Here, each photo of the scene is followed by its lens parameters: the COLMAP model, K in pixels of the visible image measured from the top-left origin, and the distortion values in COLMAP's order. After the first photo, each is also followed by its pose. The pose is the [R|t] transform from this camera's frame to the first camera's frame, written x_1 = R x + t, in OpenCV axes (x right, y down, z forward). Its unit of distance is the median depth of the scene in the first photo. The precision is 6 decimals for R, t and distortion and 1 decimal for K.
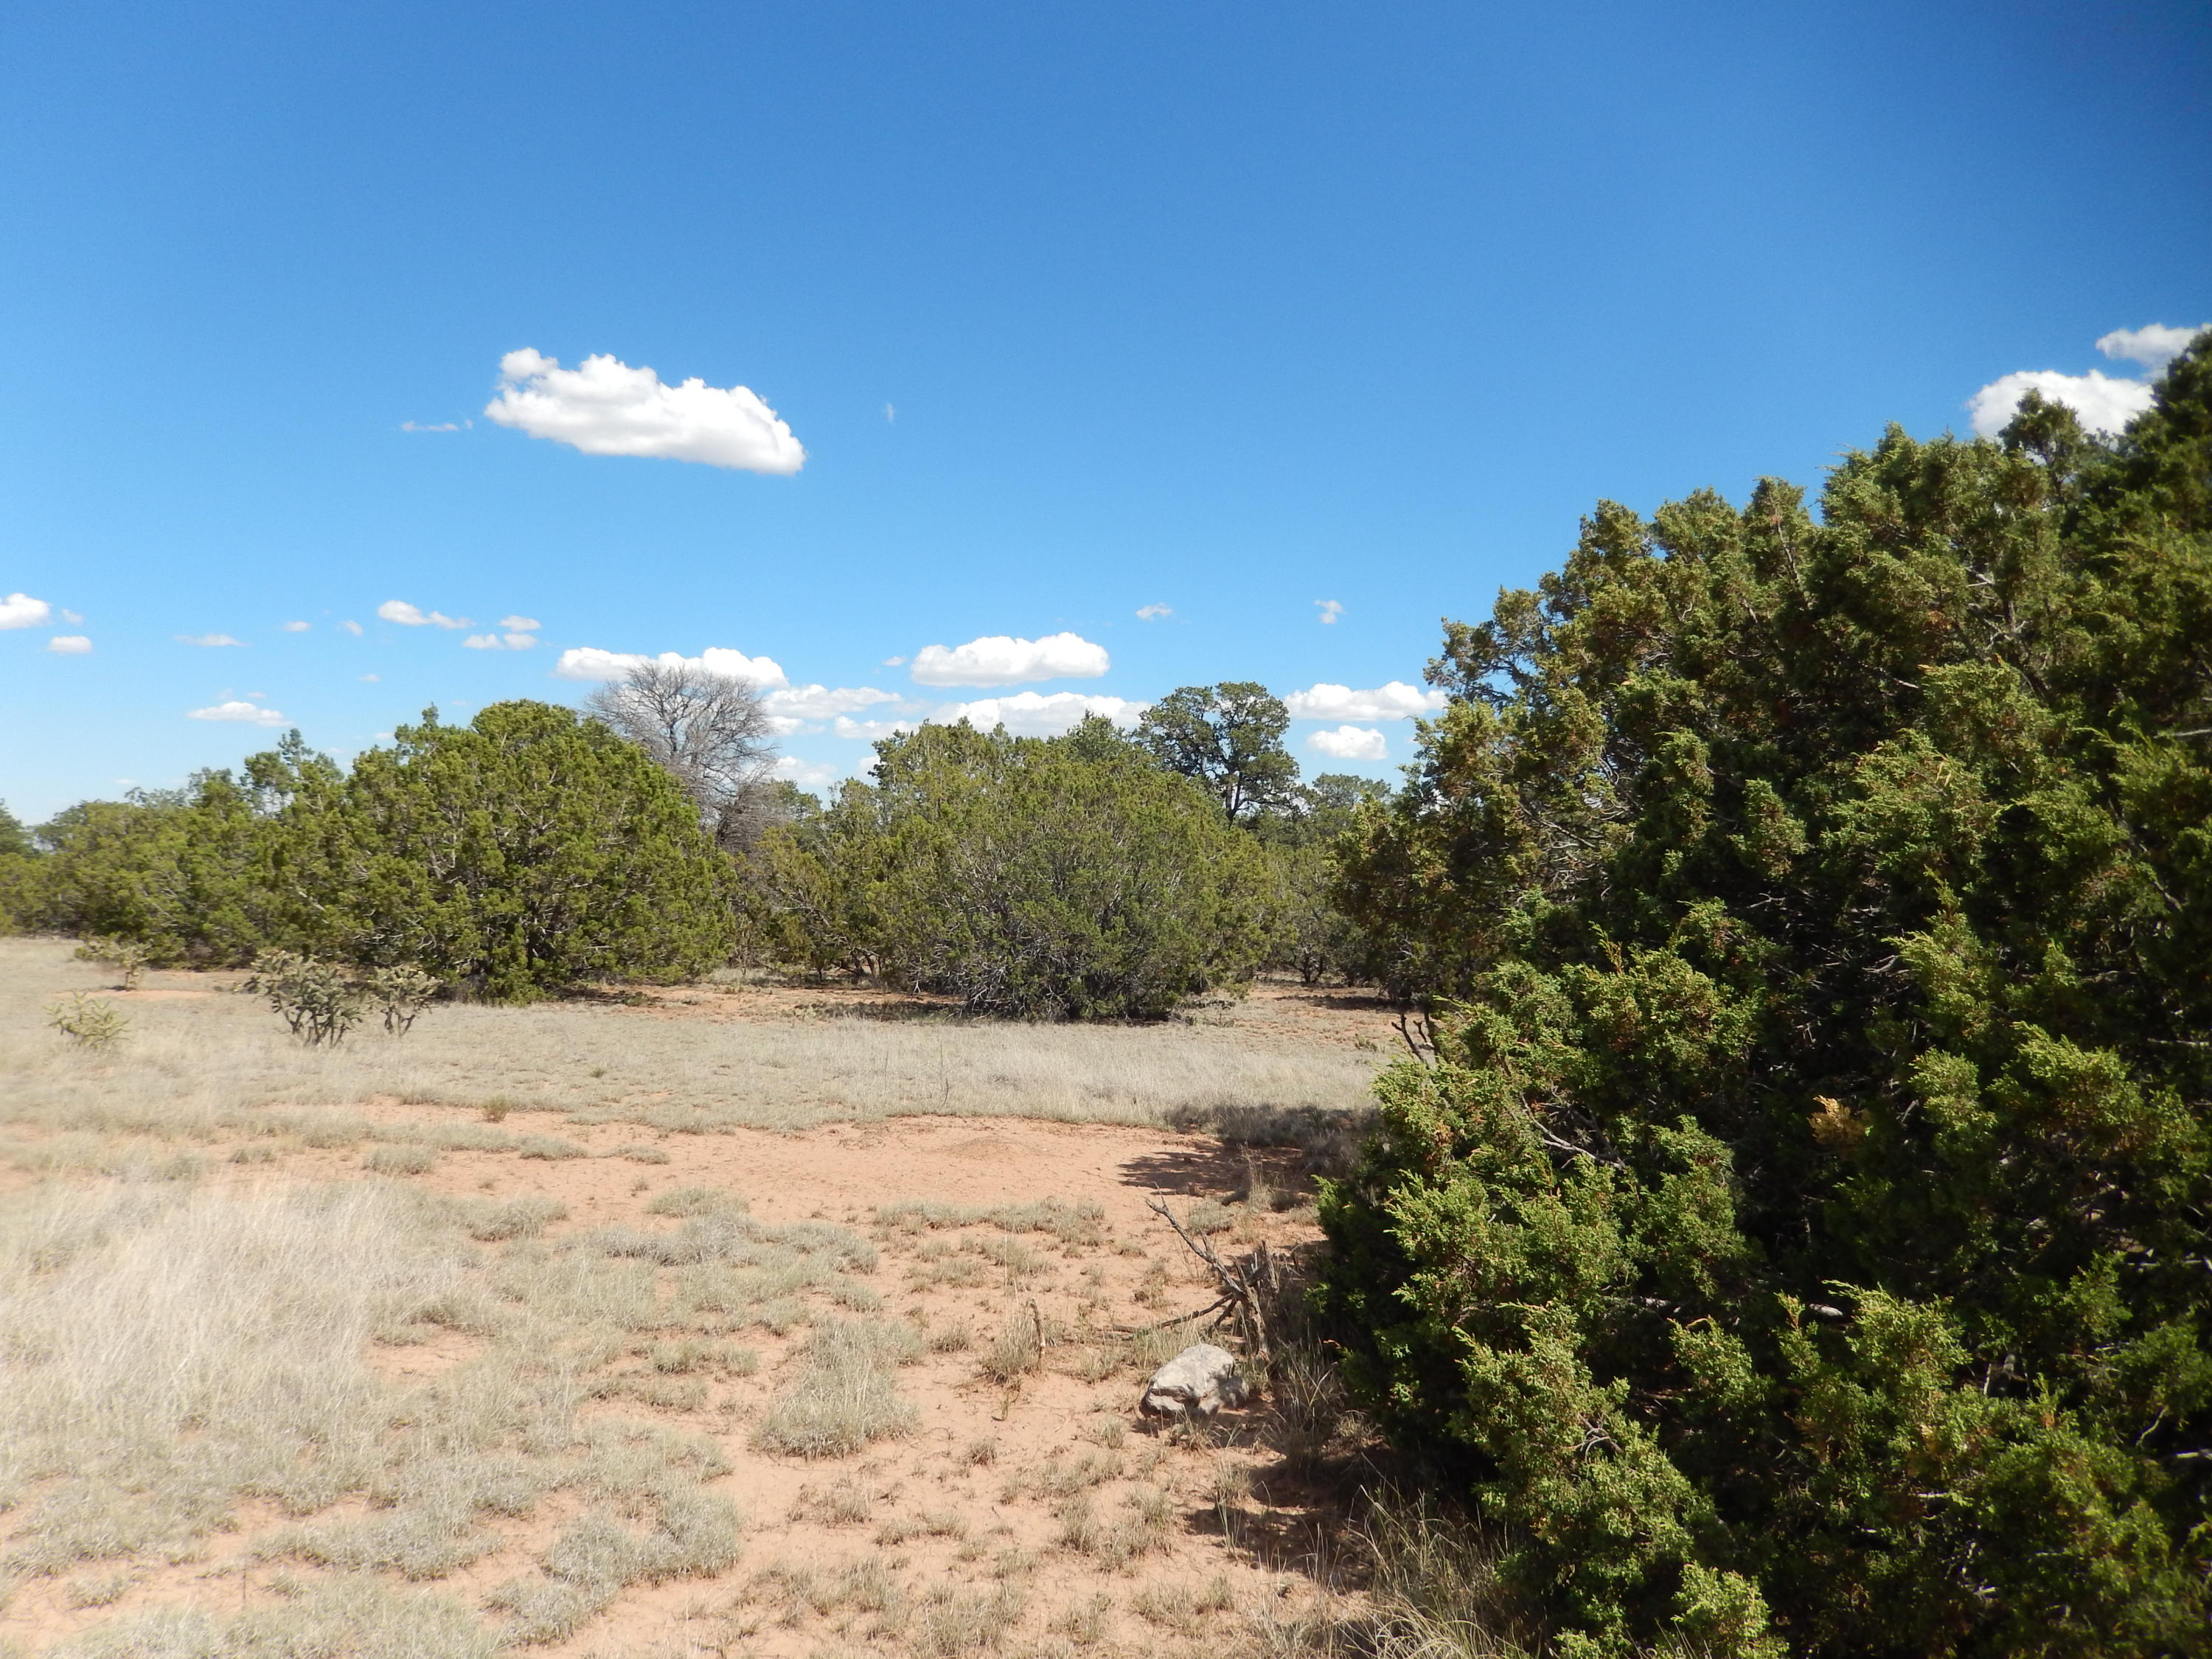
lens RADIAL K [[1647.0, 0, 1106.0], [0, 1647.0, 829.5], [0, 0, 1]] dist [-0.004952, -0.001939]
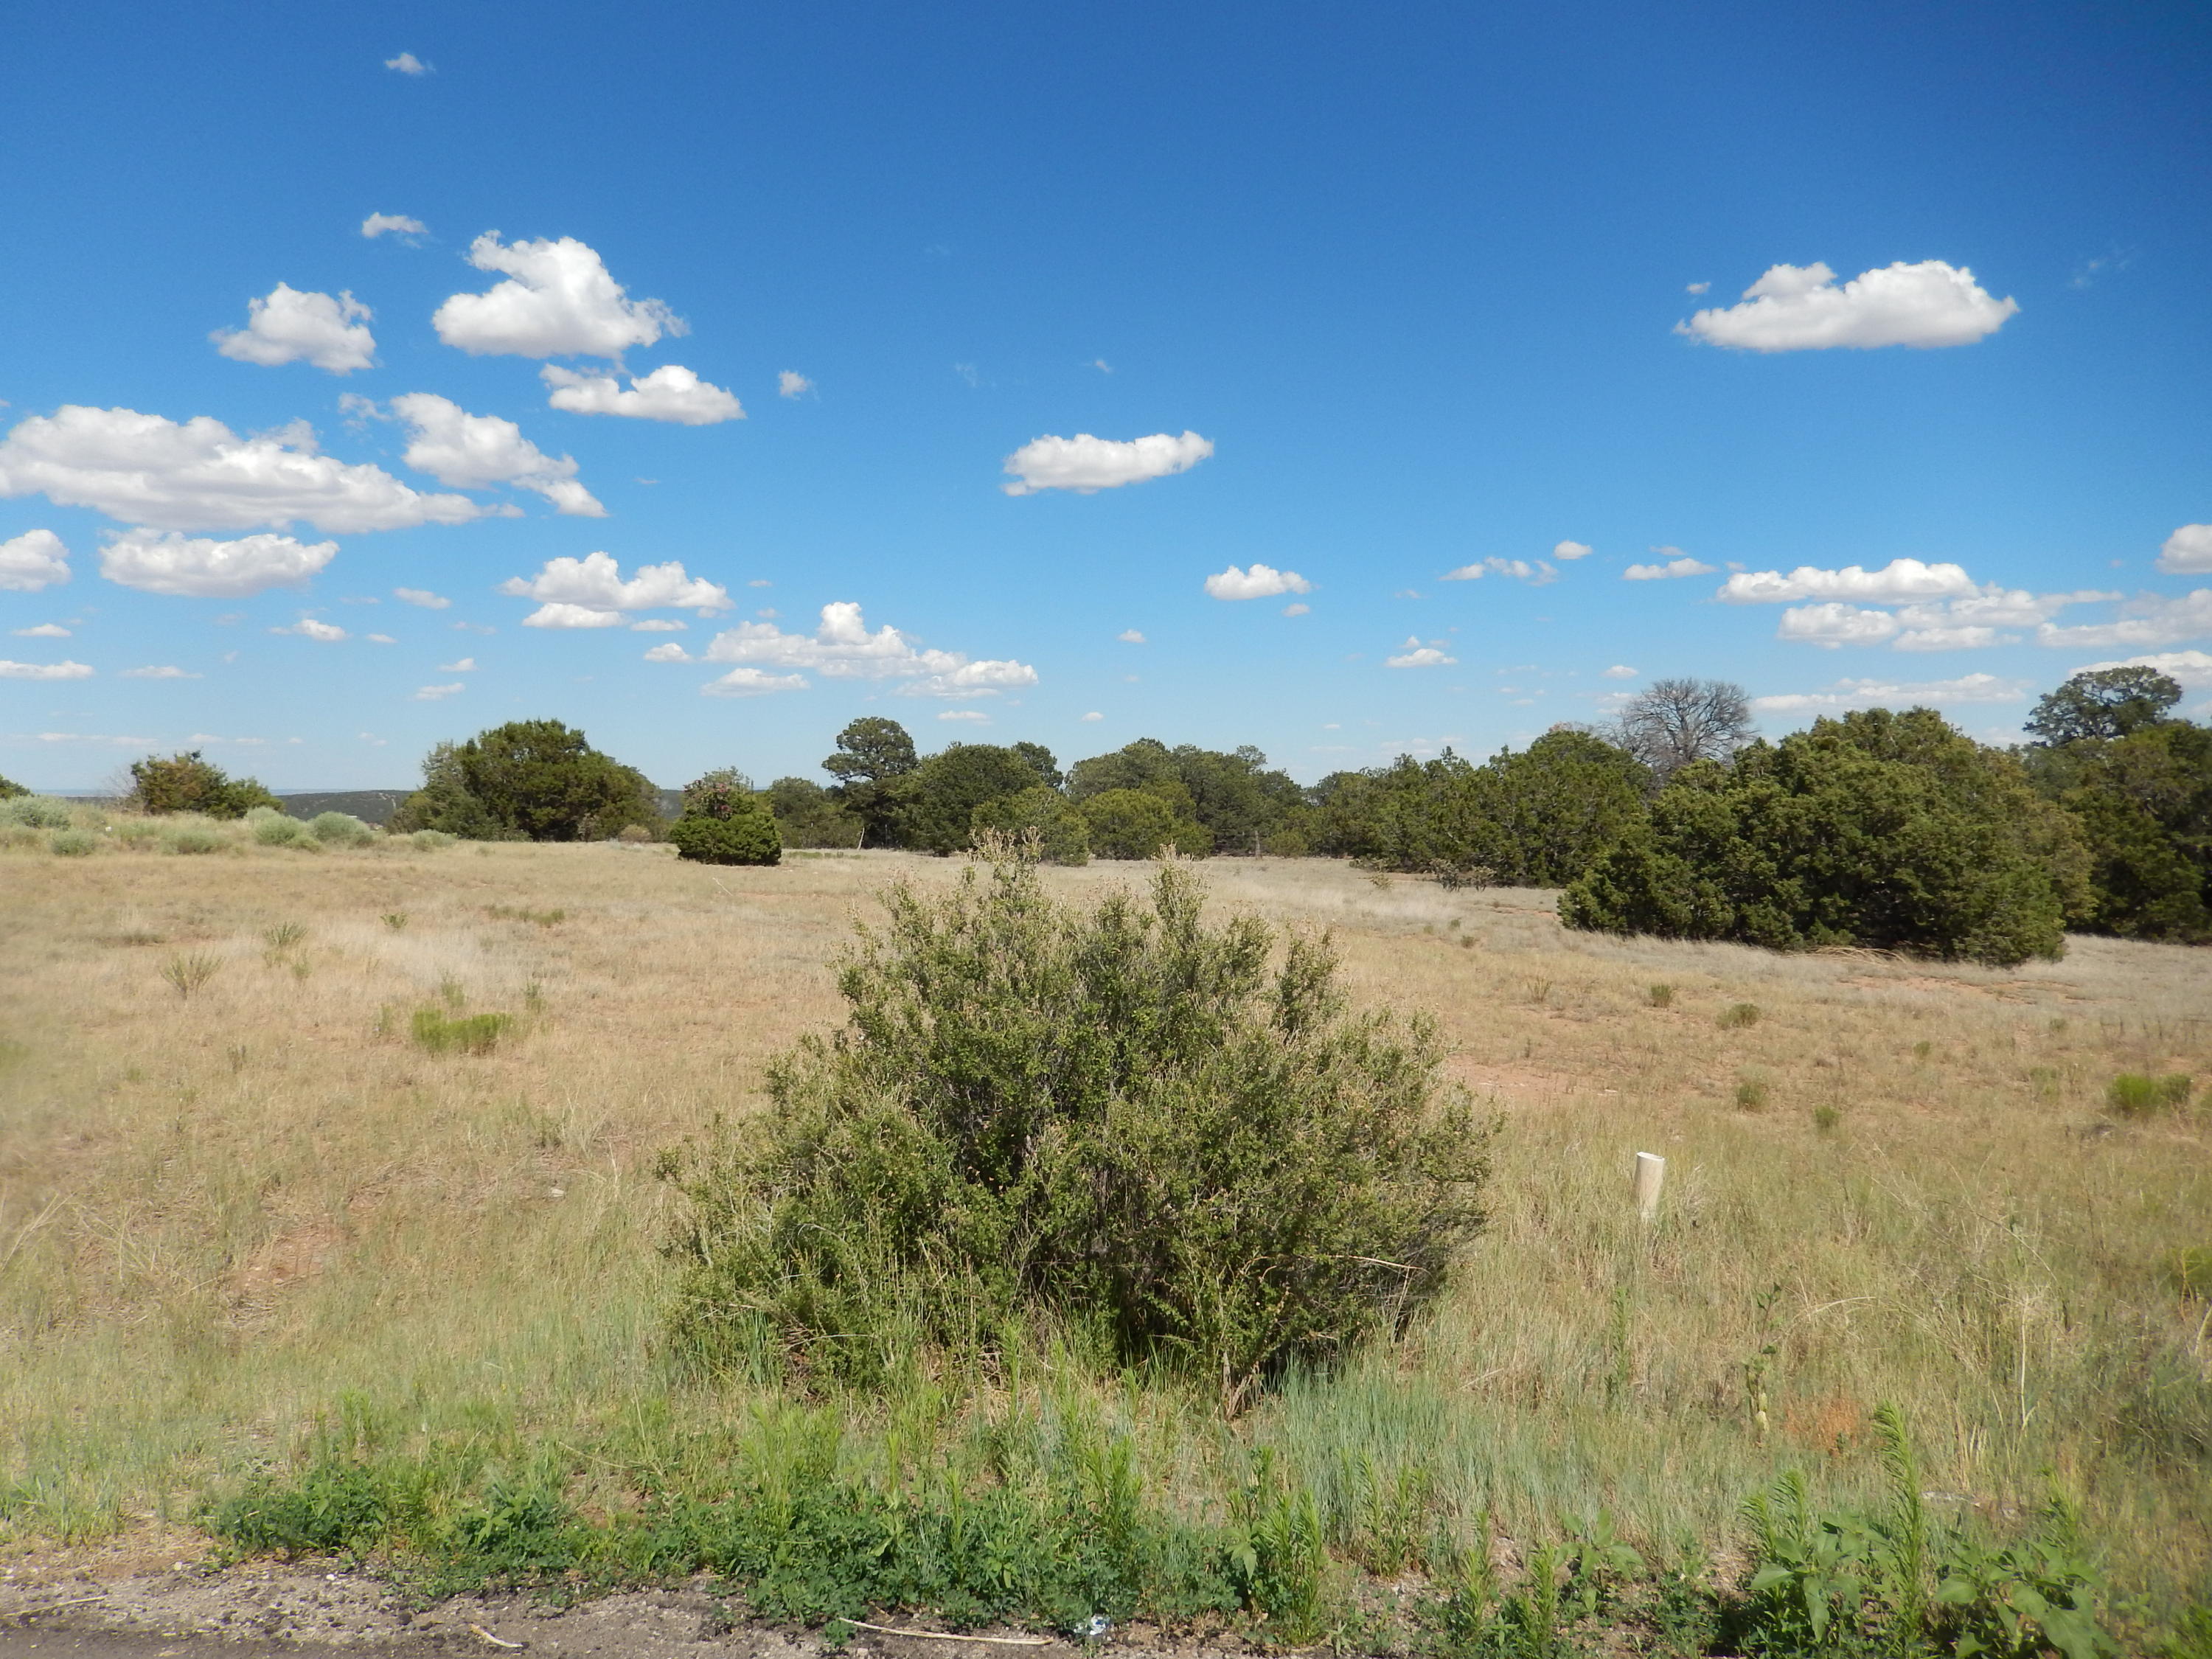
lens RADIAL K [[1647.0, 0, 1106.0], [0, 1647.0, 829.5], [0, 0, 1]] dist [-0.004952, -0.001939]
pose [[0.781304, 0.002666, -0.624145, 0.489757], [0.023581, 0.999151, 0.033787, -0.051045], [0.623706, -0.041116, 0.780577, -0.934494]]
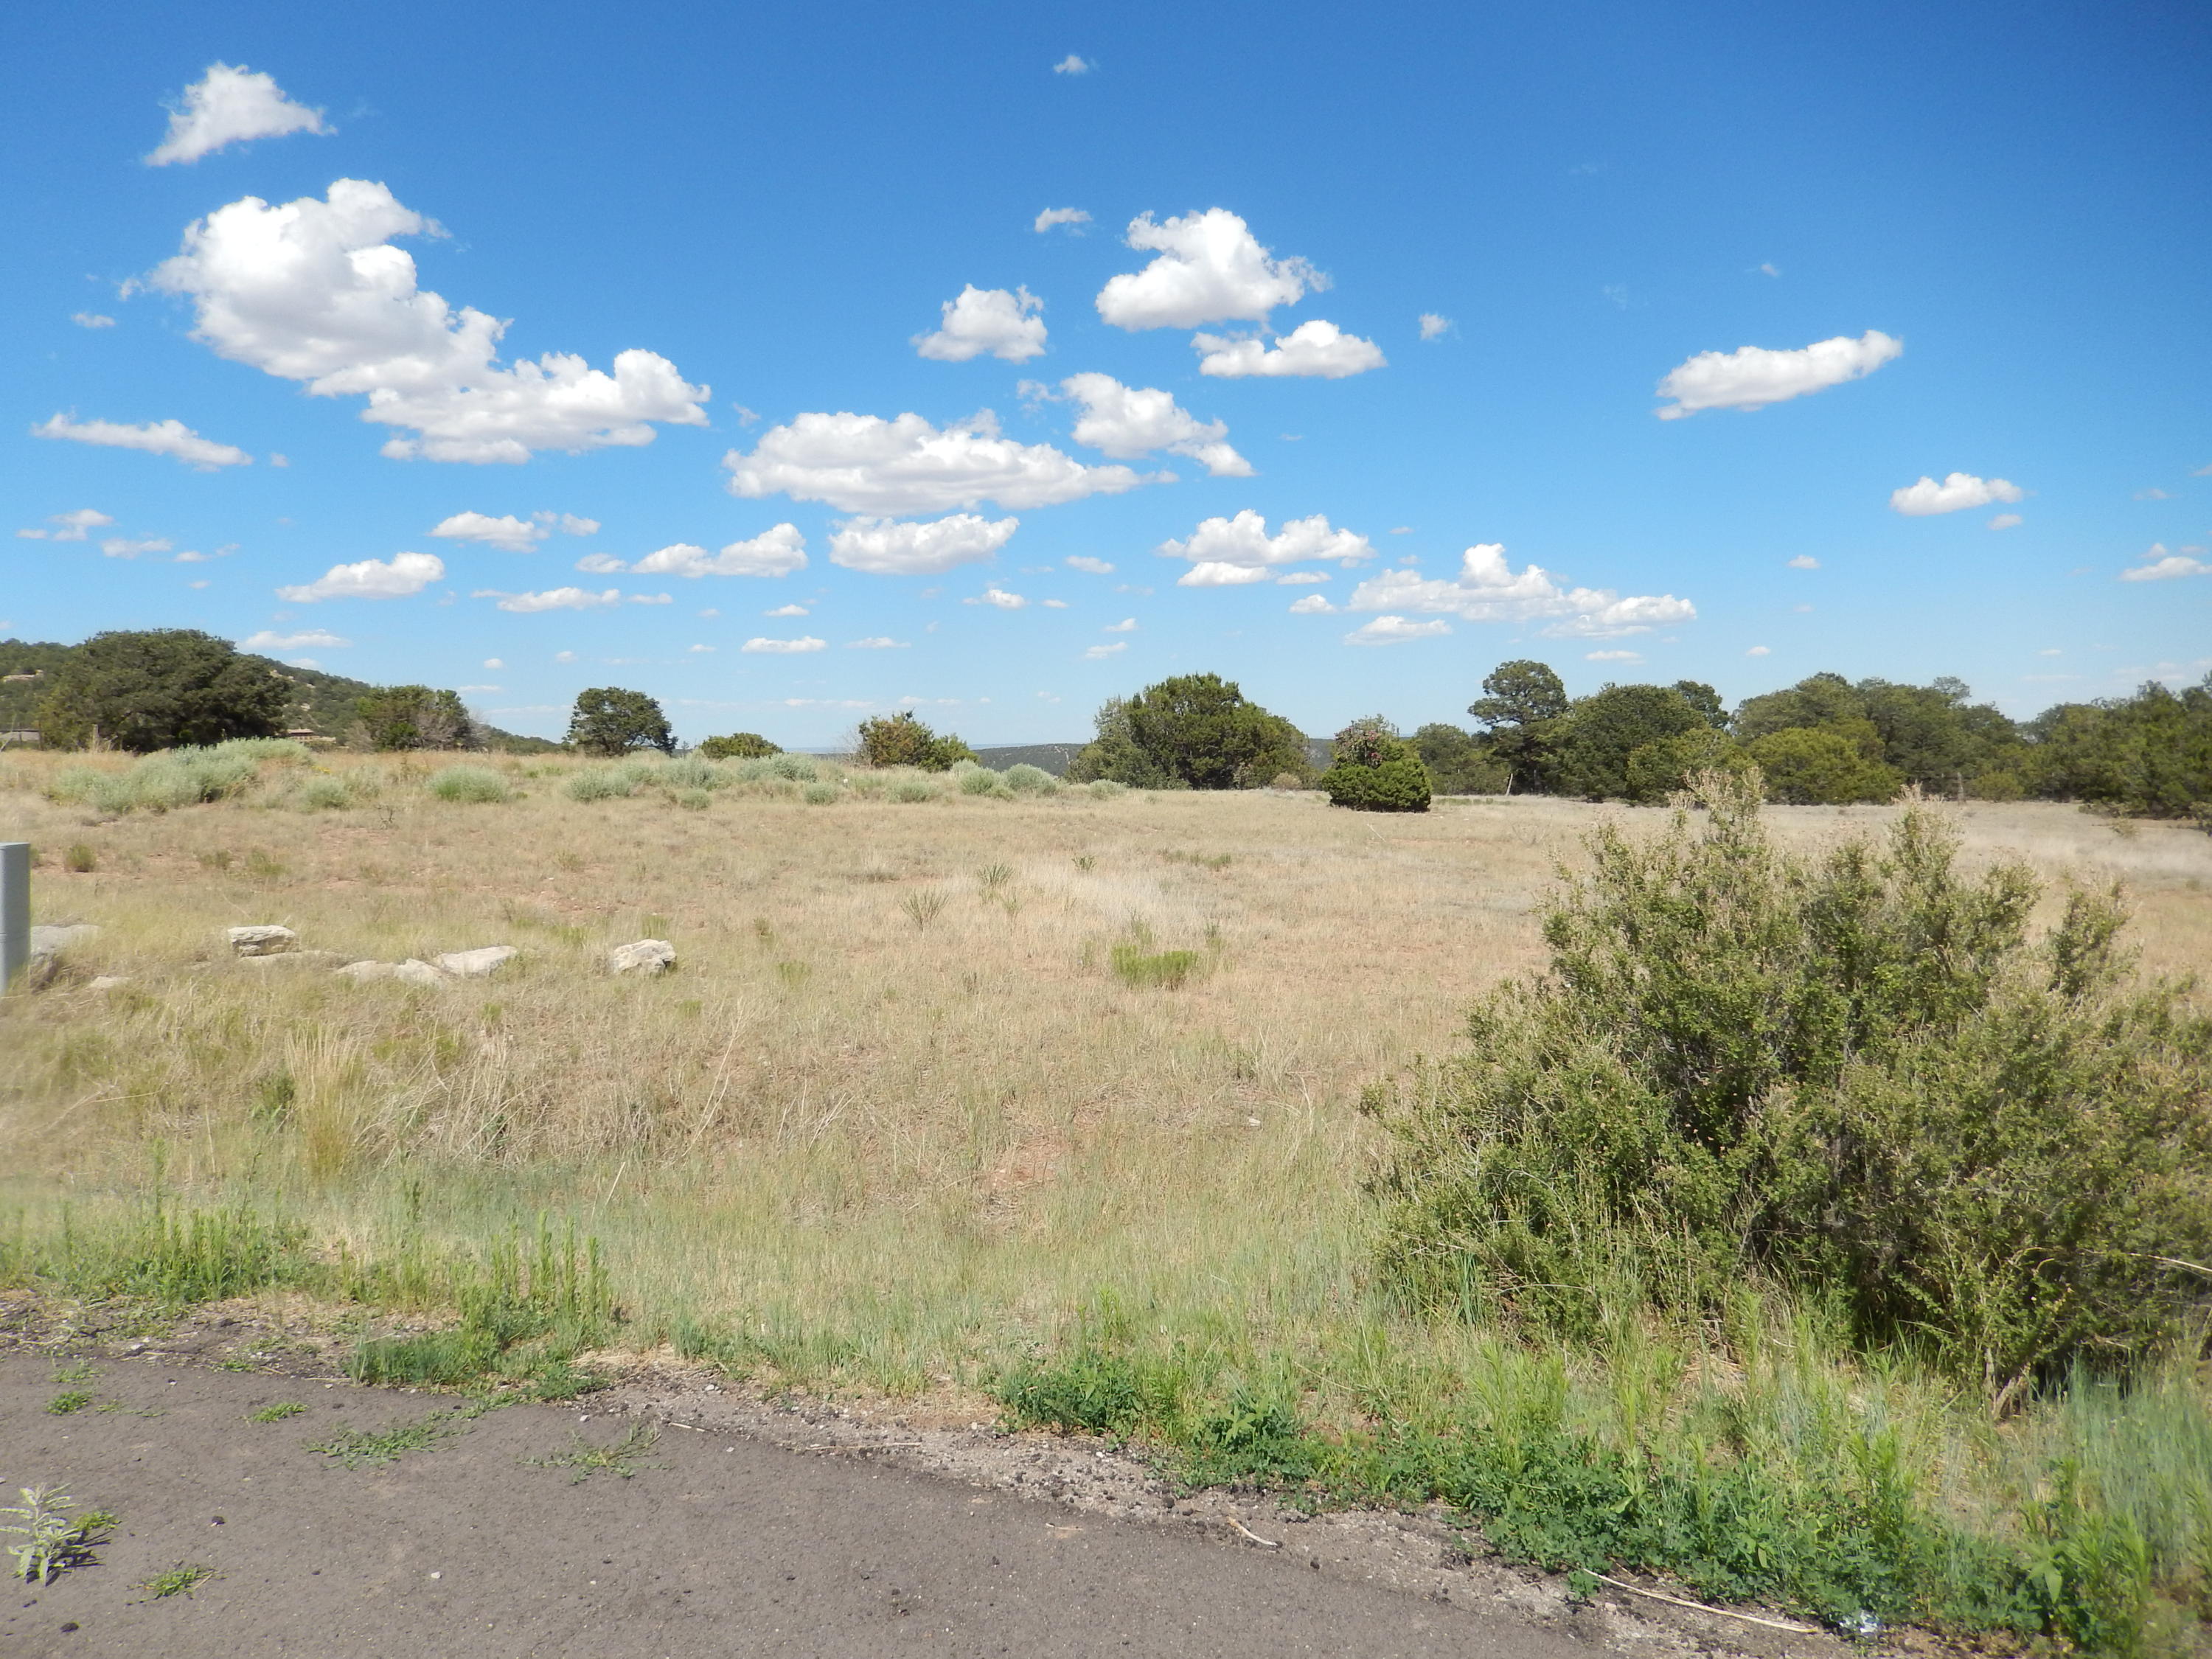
lens RADIAL K [[1647.0, 0, 1106.0], [0, 1647.0, 829.5], [0, 0, 1]] dist [-0.004952, -0.001939]
pose [[0.491157, 0.024378, -0.870730, 0.482511], [0.044204, 0.997623, 0.052865, -0.050925], [0.869948, -0.064455, 0.488912, -0.942452]]
